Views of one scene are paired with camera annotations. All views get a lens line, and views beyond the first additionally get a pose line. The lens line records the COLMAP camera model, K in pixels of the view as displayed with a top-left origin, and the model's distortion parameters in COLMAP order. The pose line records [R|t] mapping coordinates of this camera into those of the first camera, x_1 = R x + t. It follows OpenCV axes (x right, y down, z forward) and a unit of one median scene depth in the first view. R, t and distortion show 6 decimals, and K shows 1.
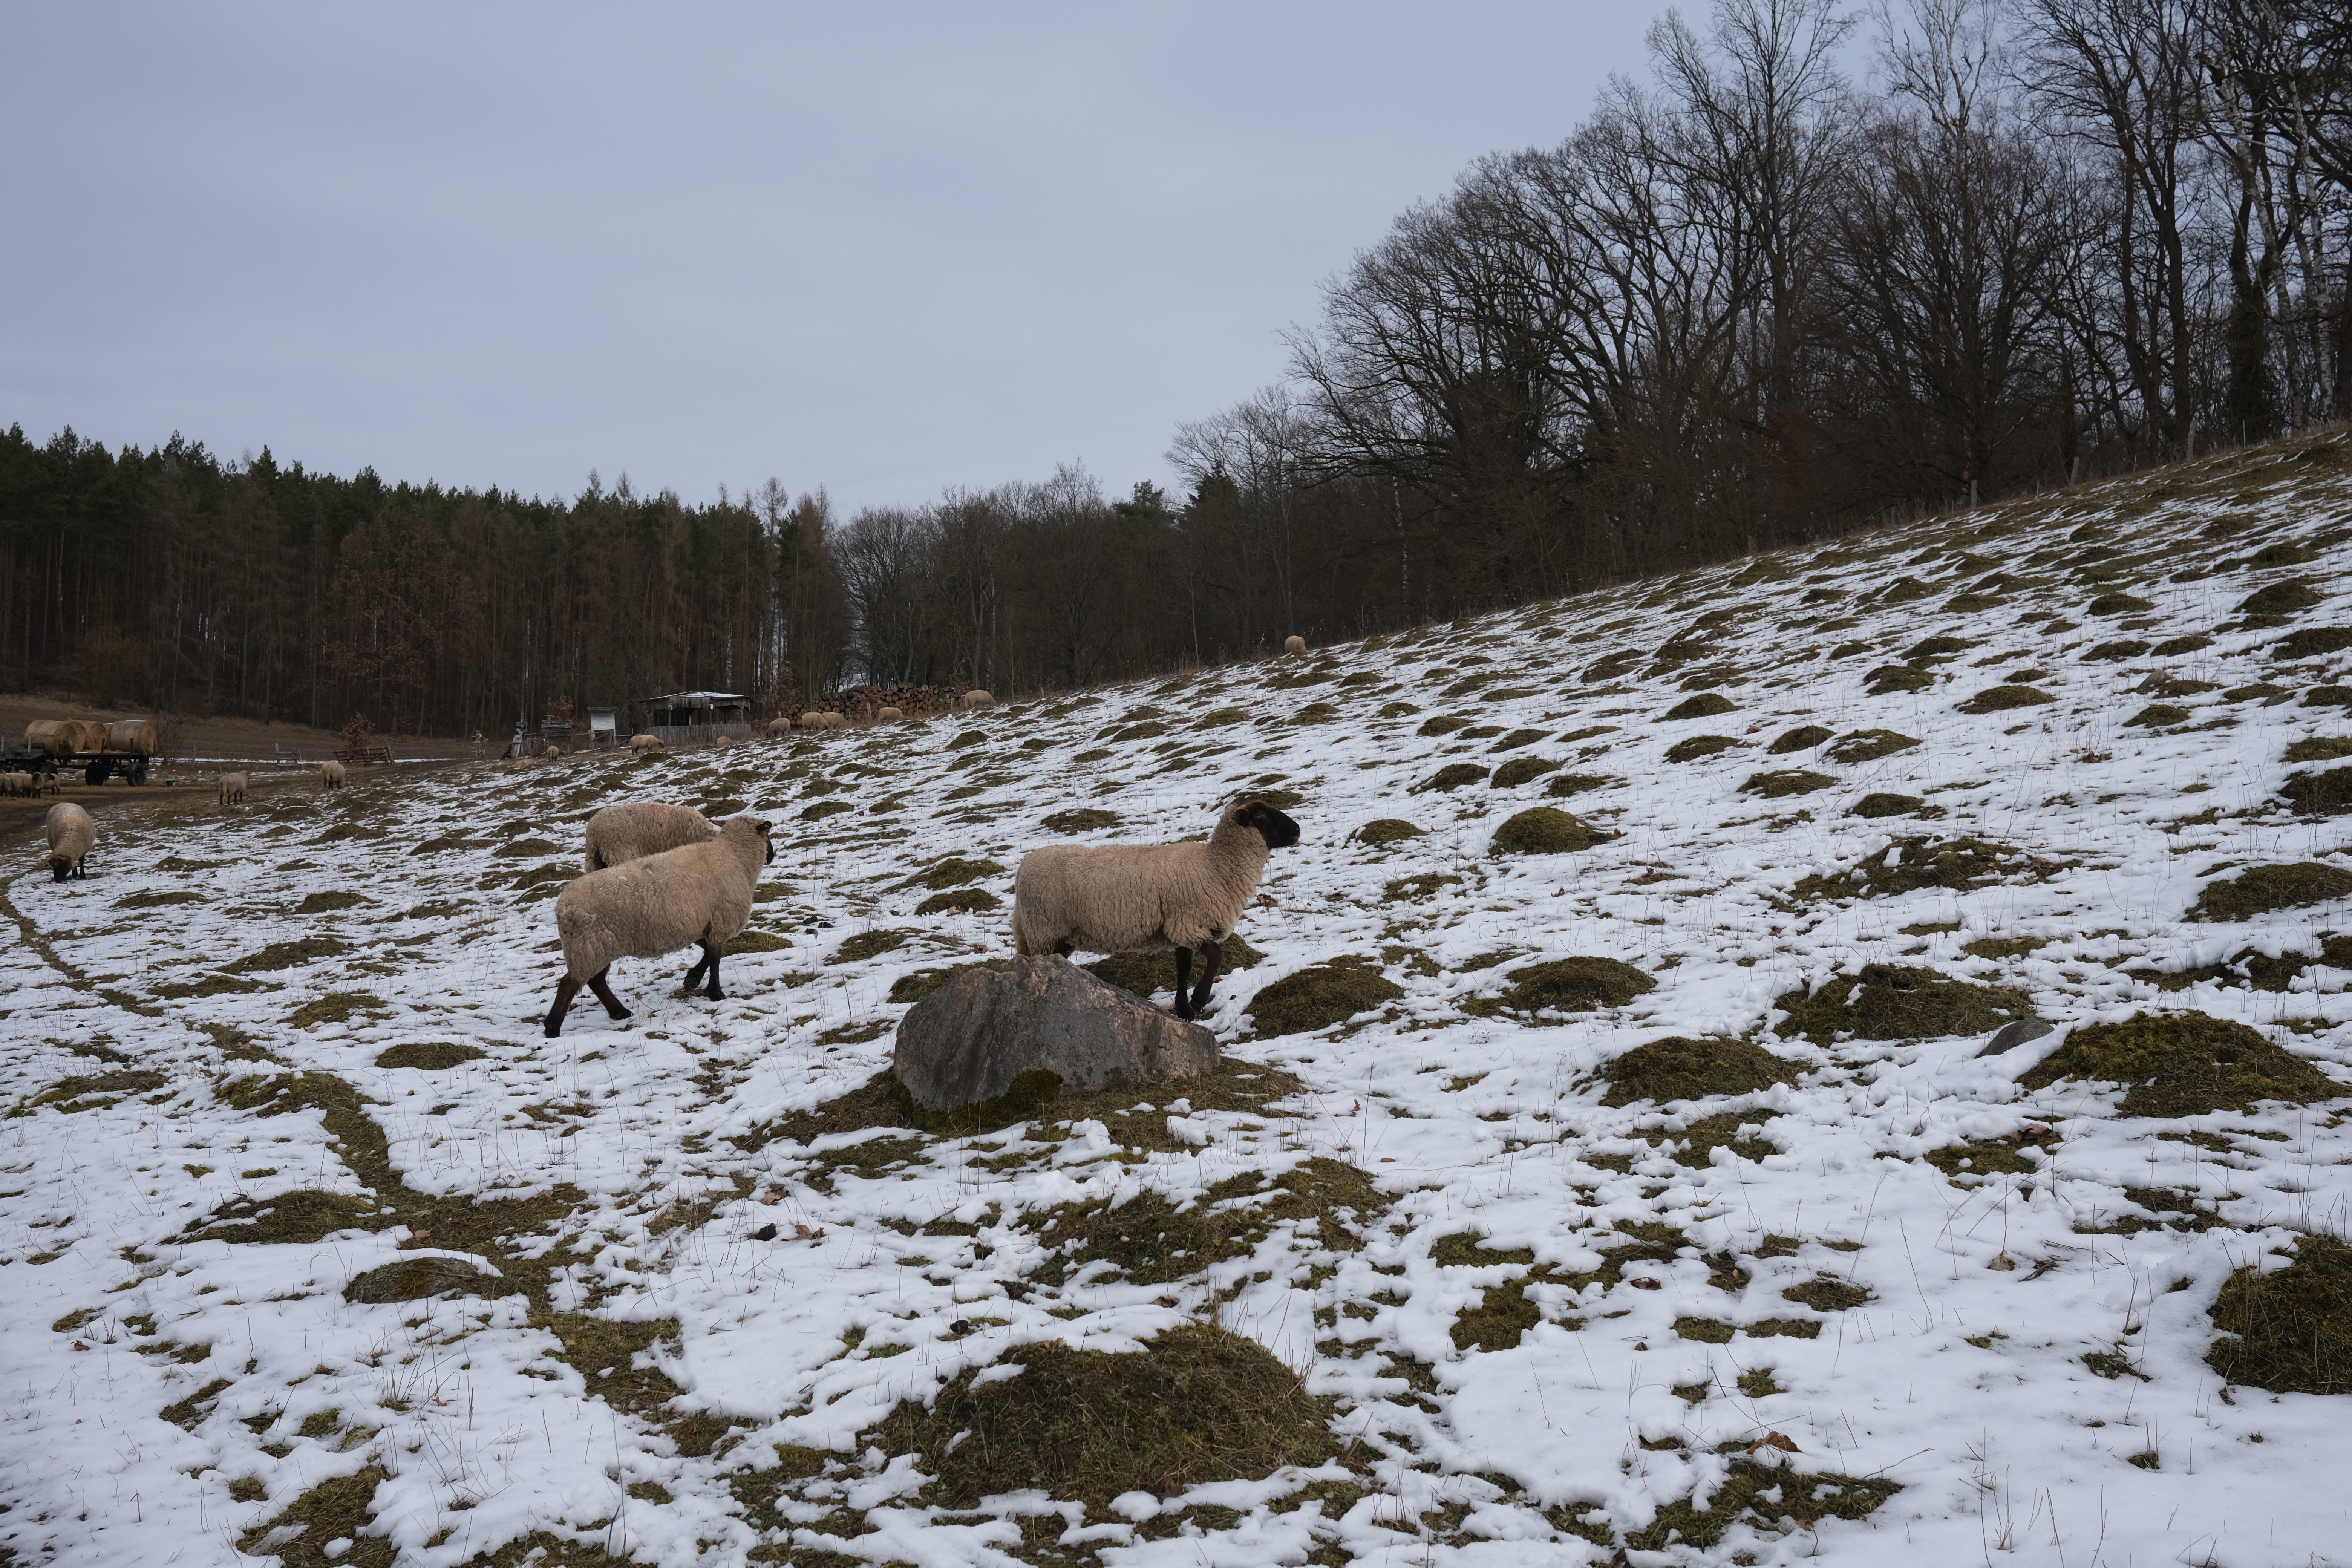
lens RADIAL K [[2405.8, 0, 1176.0], [0, 2405.8, 784.0], [0, 0, 1]] dist [-0.058953, 0.156030]
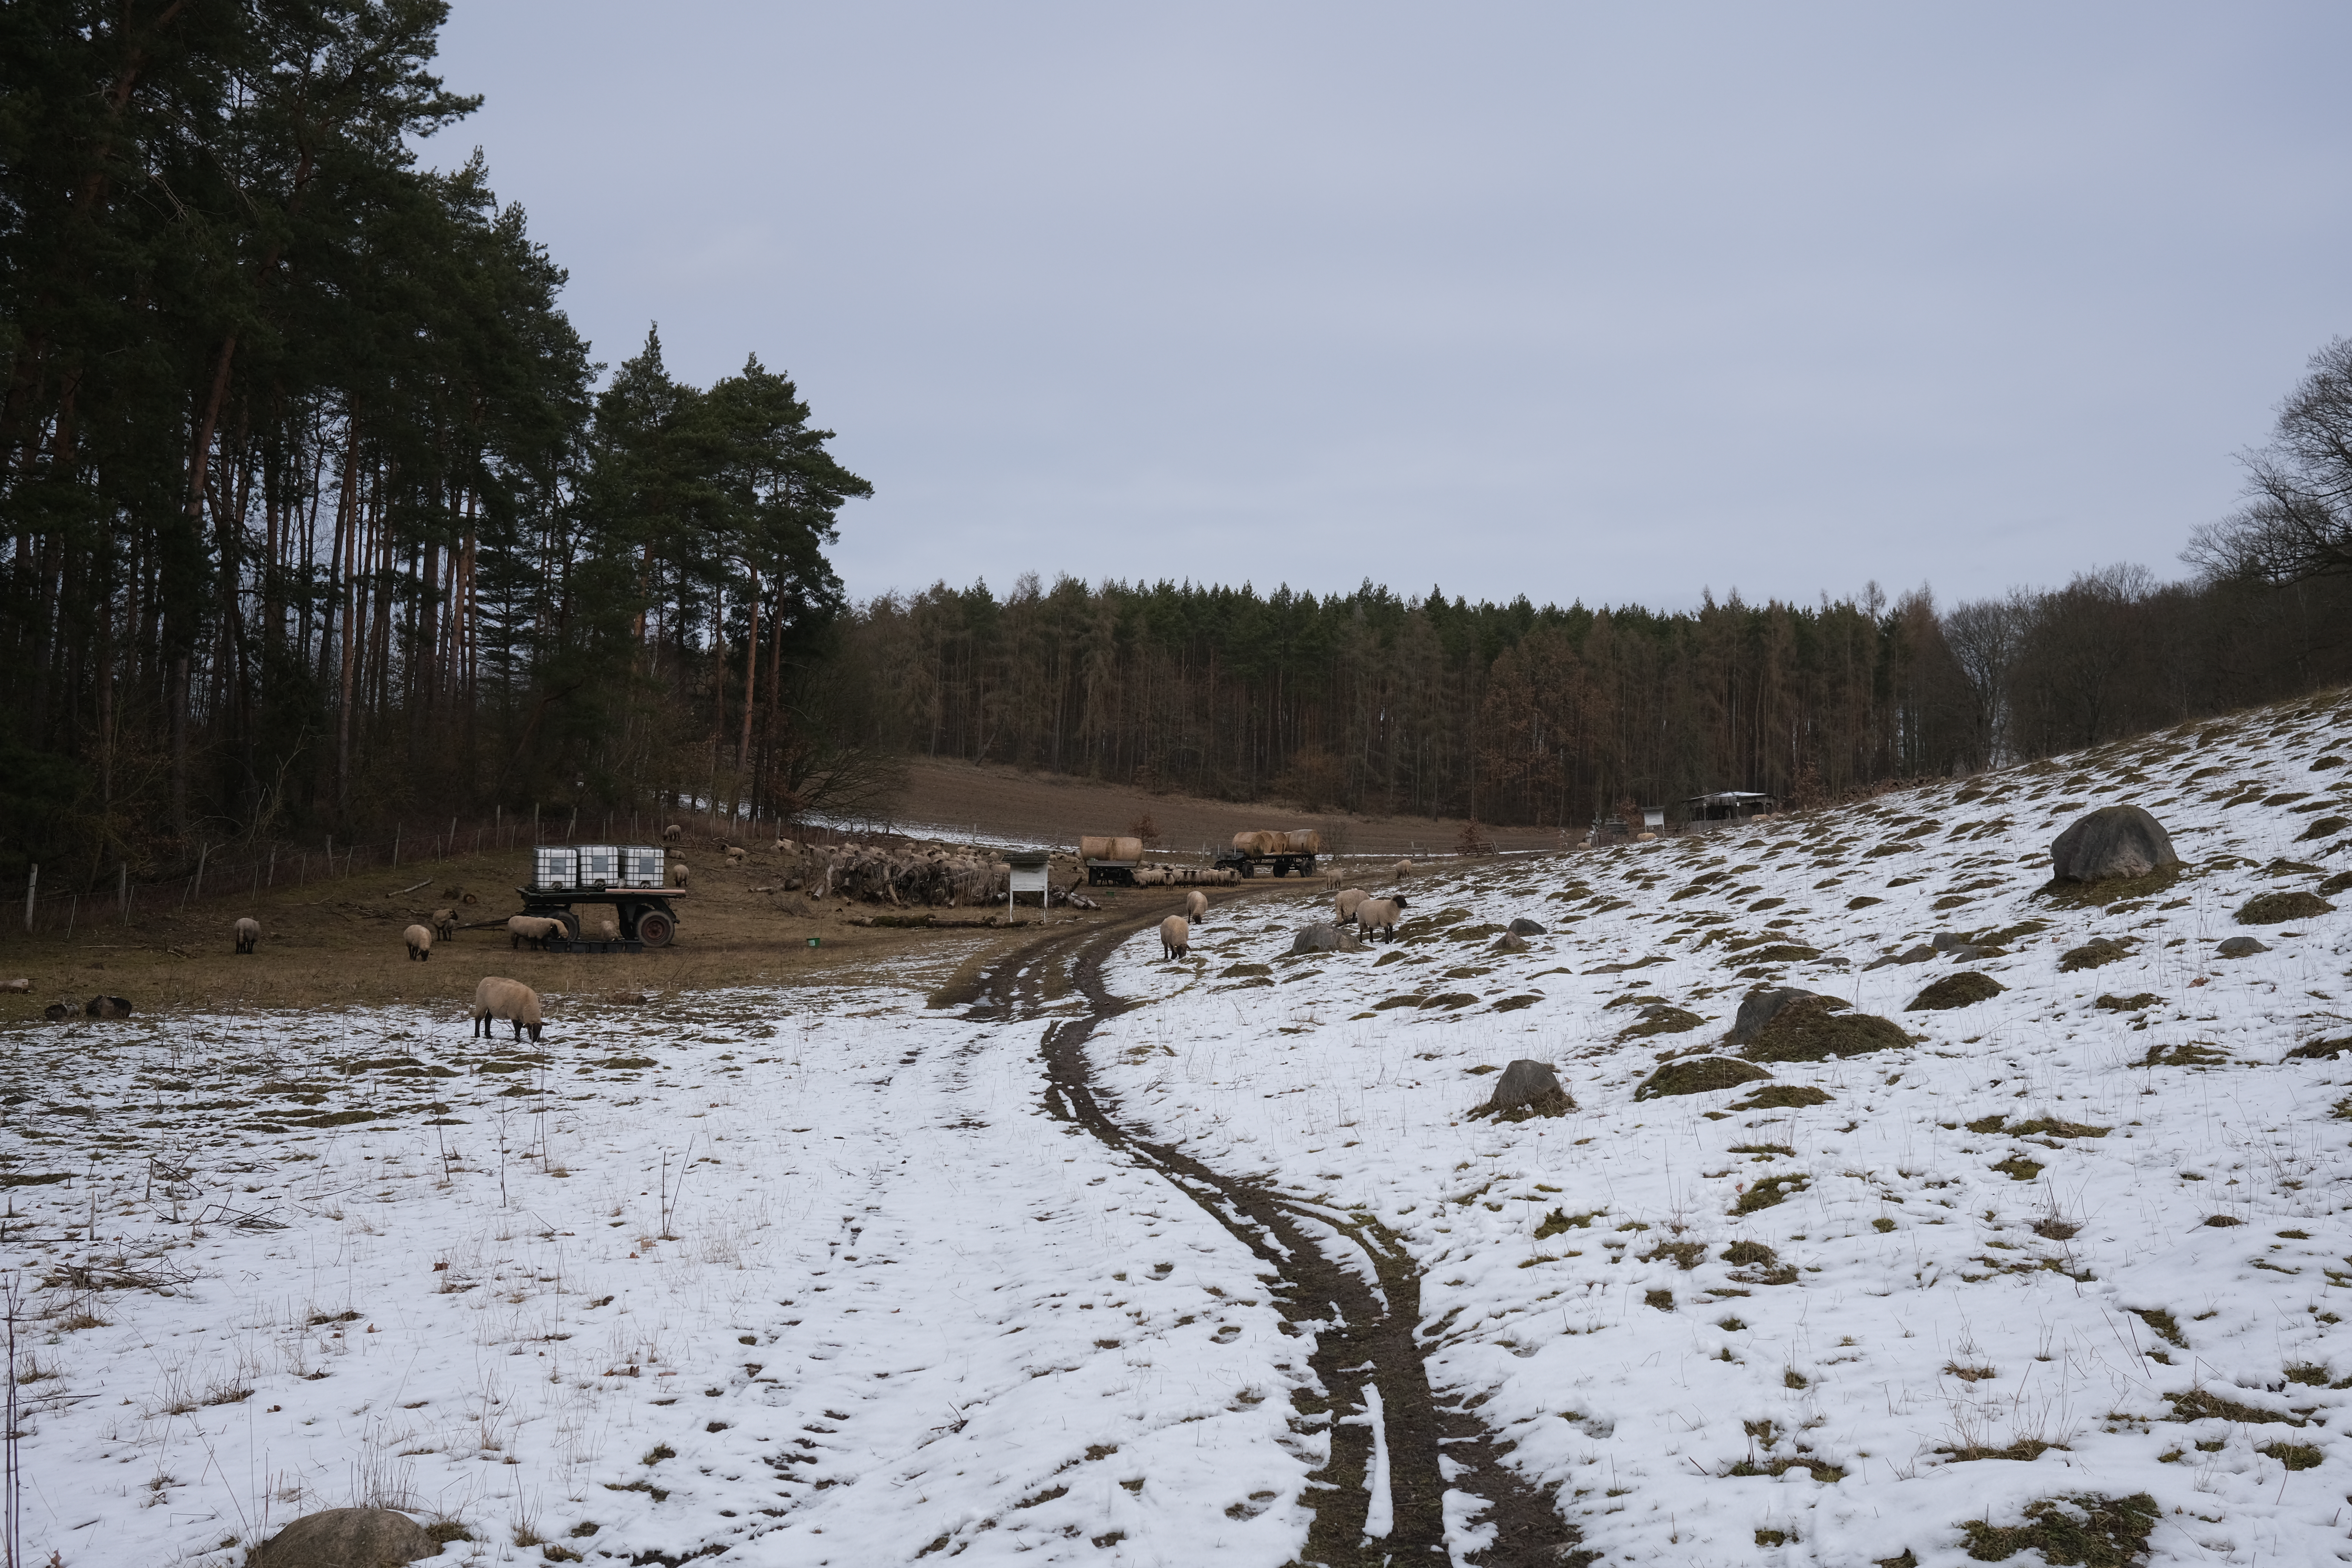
lens RADIAL K [[2405.8, 0, 1176.0], [0, 2405.8, 784.0], [0, 0, 1]] dist [-0.058953, 0.156030]
pose [[0.880939, -0.034595, -0.471963, 0.068771], [0.019649, 0.999138, -0.036561, -0.001593], [0.472821, 0.022935, 0.880860, -0.114658]]
